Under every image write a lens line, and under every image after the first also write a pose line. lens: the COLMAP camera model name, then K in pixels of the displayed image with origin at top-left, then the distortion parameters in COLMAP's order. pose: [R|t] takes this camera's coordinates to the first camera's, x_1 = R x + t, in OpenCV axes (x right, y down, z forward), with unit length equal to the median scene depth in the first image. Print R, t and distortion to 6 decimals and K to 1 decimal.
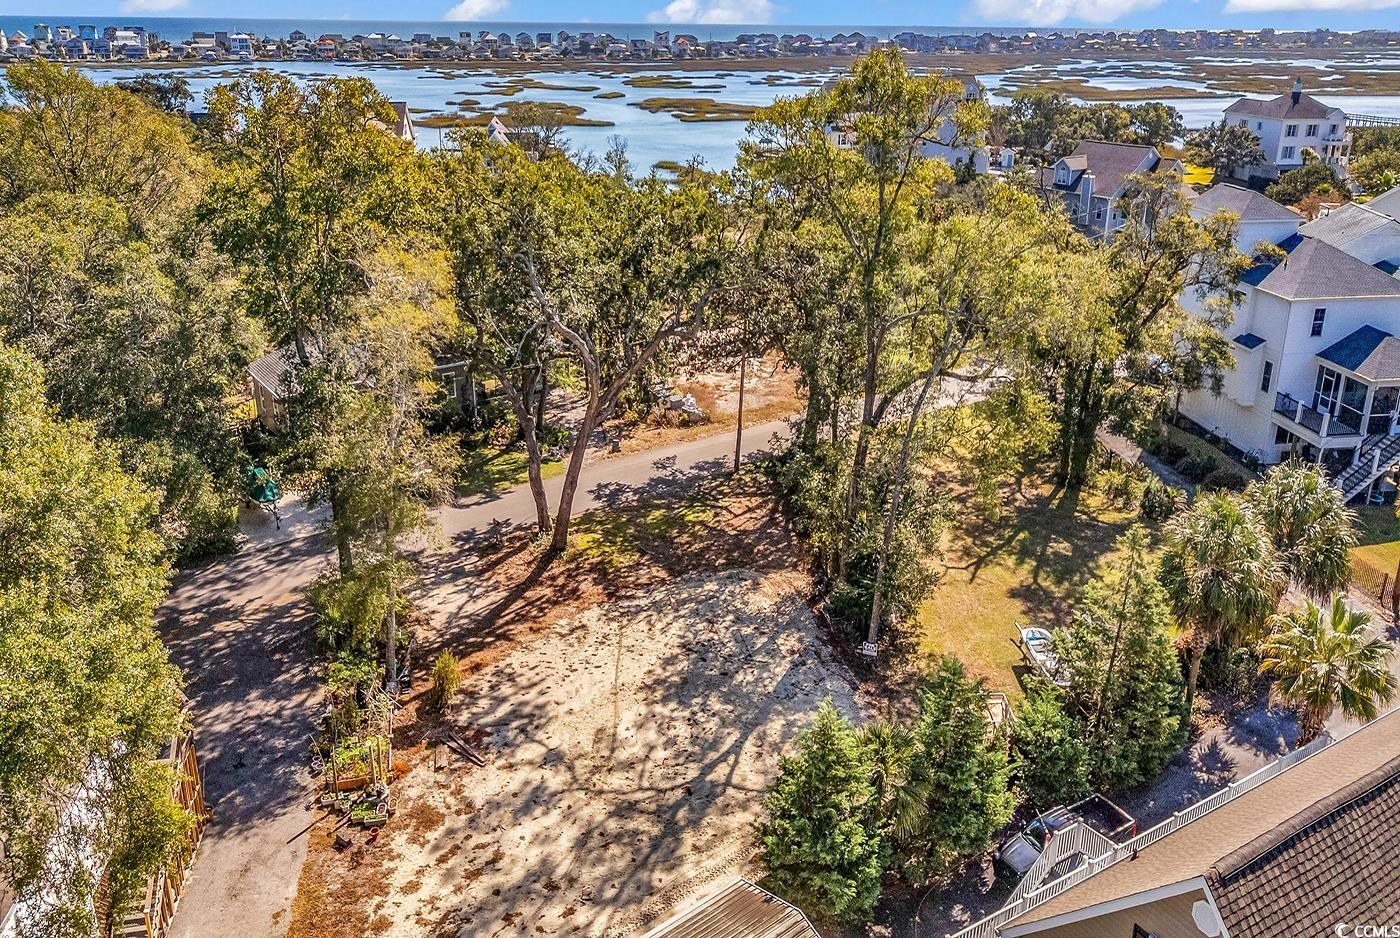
lens RADIAL K [[1159.4, 0, 692.9], [0, 1159.4, 446.6], [0, 0, 1]] dist [0.098393, -0.142352]
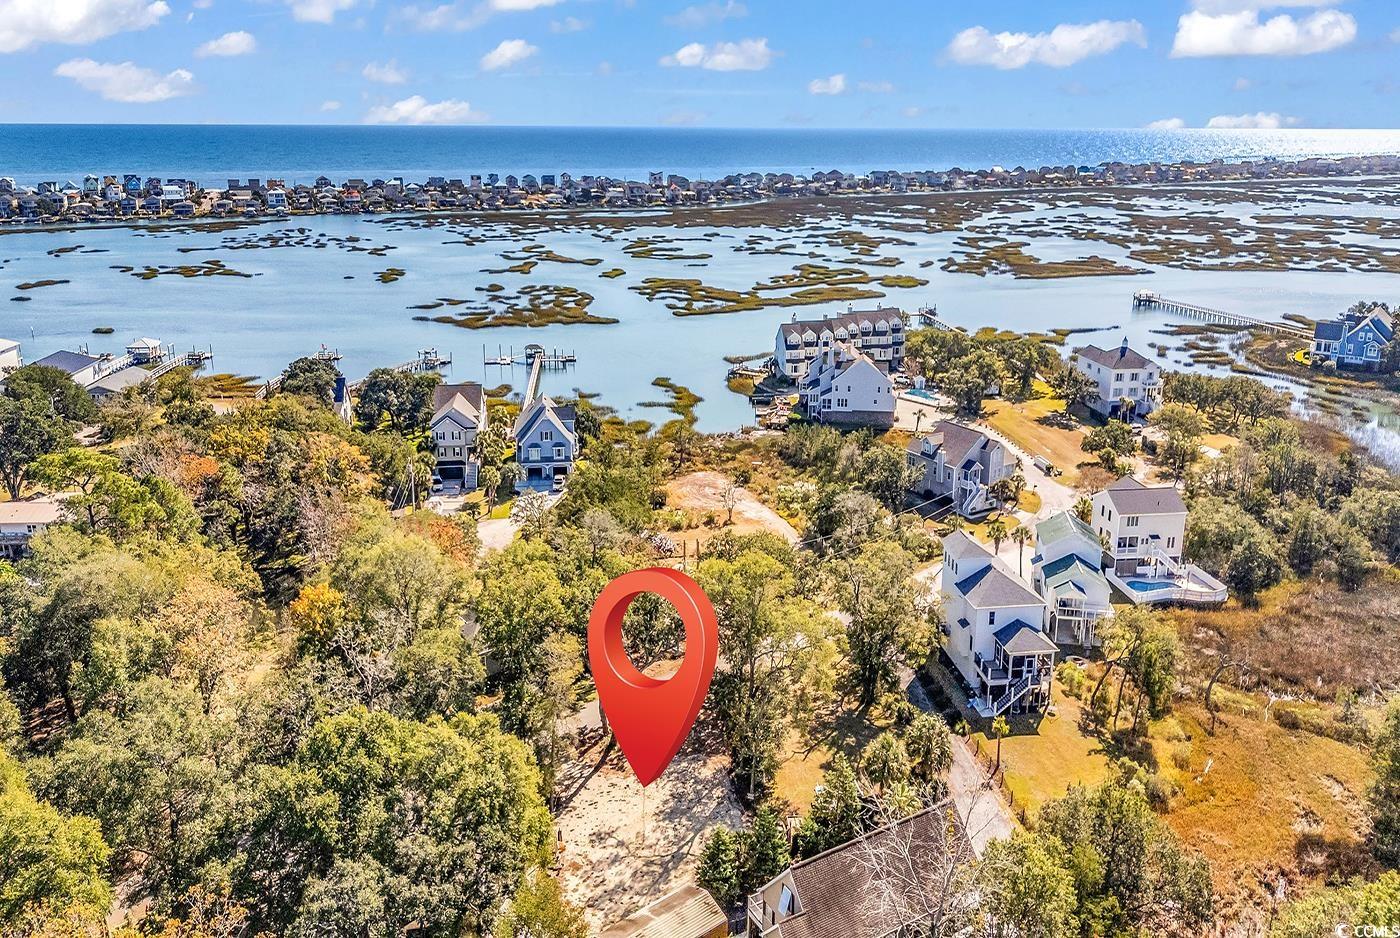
lens RADIAL K [[1154.7, 0, 696.6], [0, 1154.7, 459.1], [0, 0, 1]] dist [0.094378, -0.129326]
pose [[0.999957, -0.004141, 0.008247, 0.024206], [0.004673, 0.997834, -0.065611, -0.327206], [-0.007957, 0.065647, 0.997811, -1.290707]]
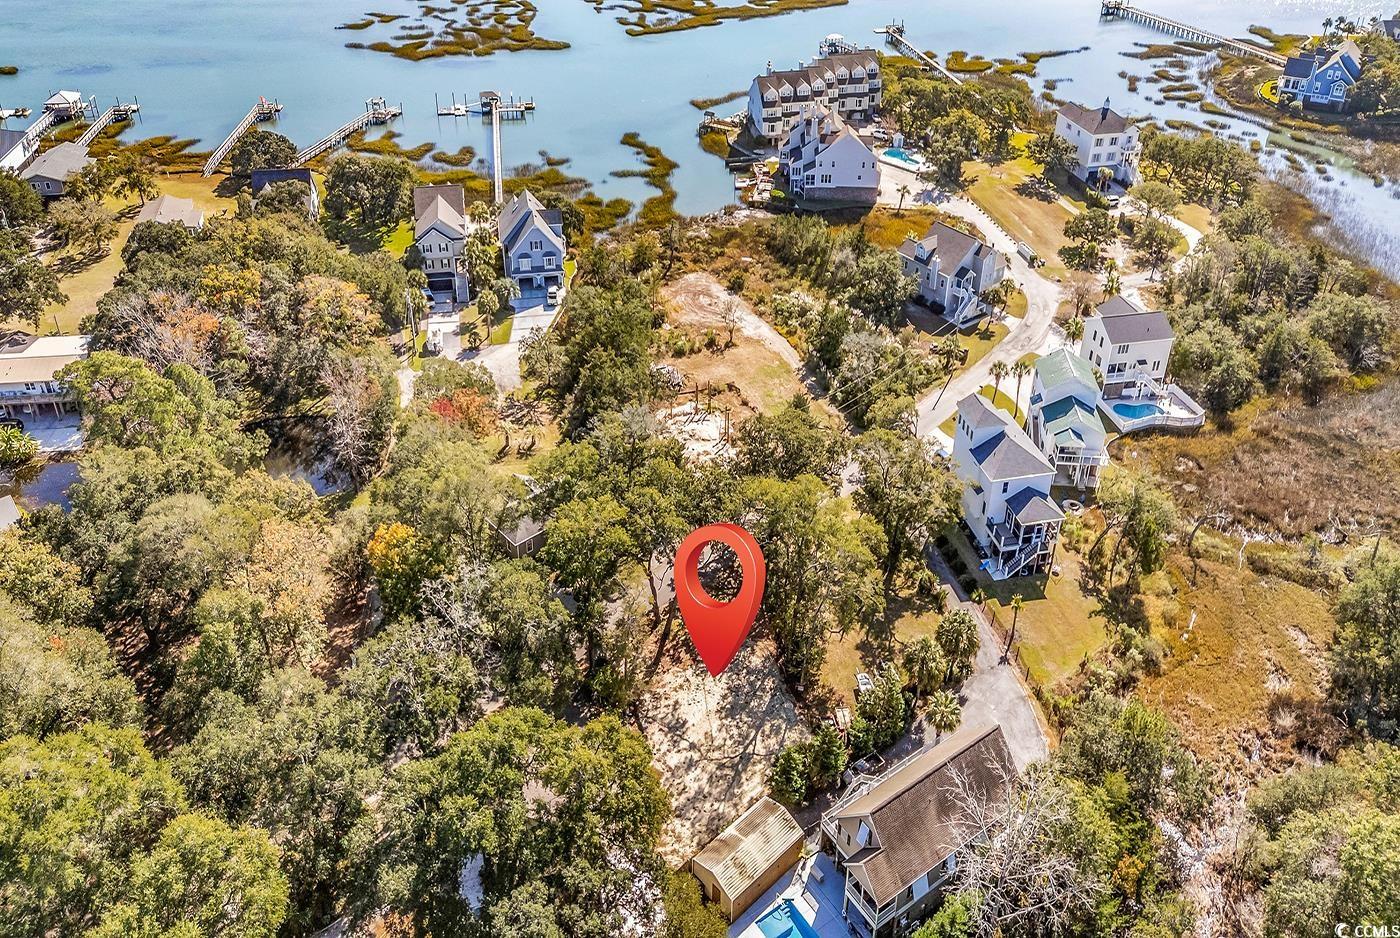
lens RADIAL K [[1153.4, 0, 714.7], [0, 1153.4, 442.8], [0, 0, 1]] dist [0.085245, -0.125628]
pose [[0.996008, -0.044065, 0.077630, -0.203407], [0.026642, 0.976769, 0.212632, -0.859456], [-0.085196, -0.209715, 0.974044, -1.310820]]
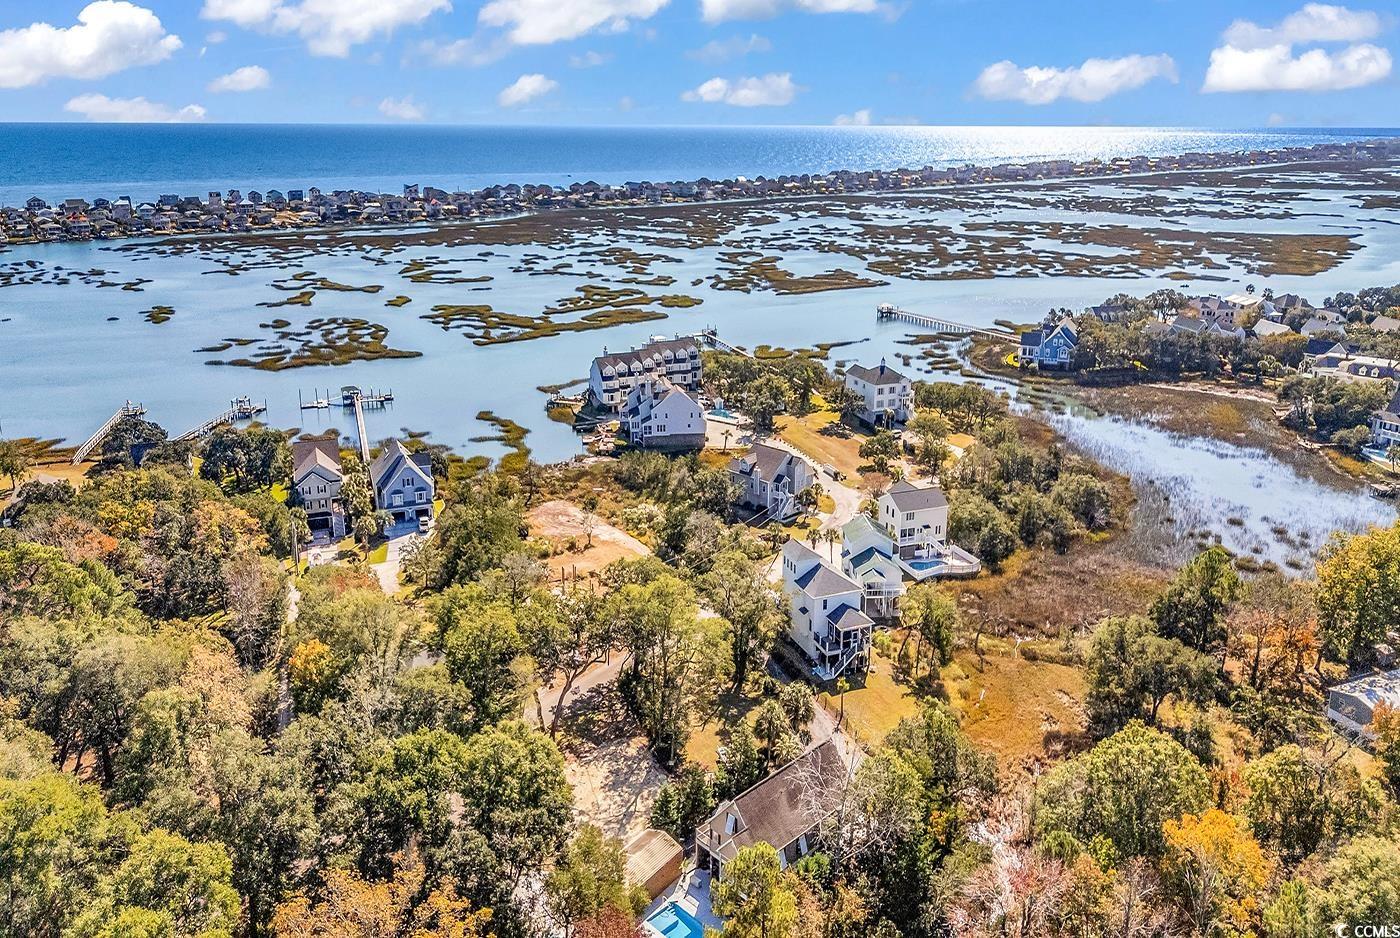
lens RADIAL K [[1144.5, 0, 764.3], [0, 1144.5, 442.1], [0, 0, 1]] dist [0.091970, -0.125243]
pose [[0.960539, -0.077037, 0.267264, -0.336710], [0.096639, 0.993451, -0.060962, -0.429519], [-0.260817, 0.084385, 0.961693, -1.933077]]
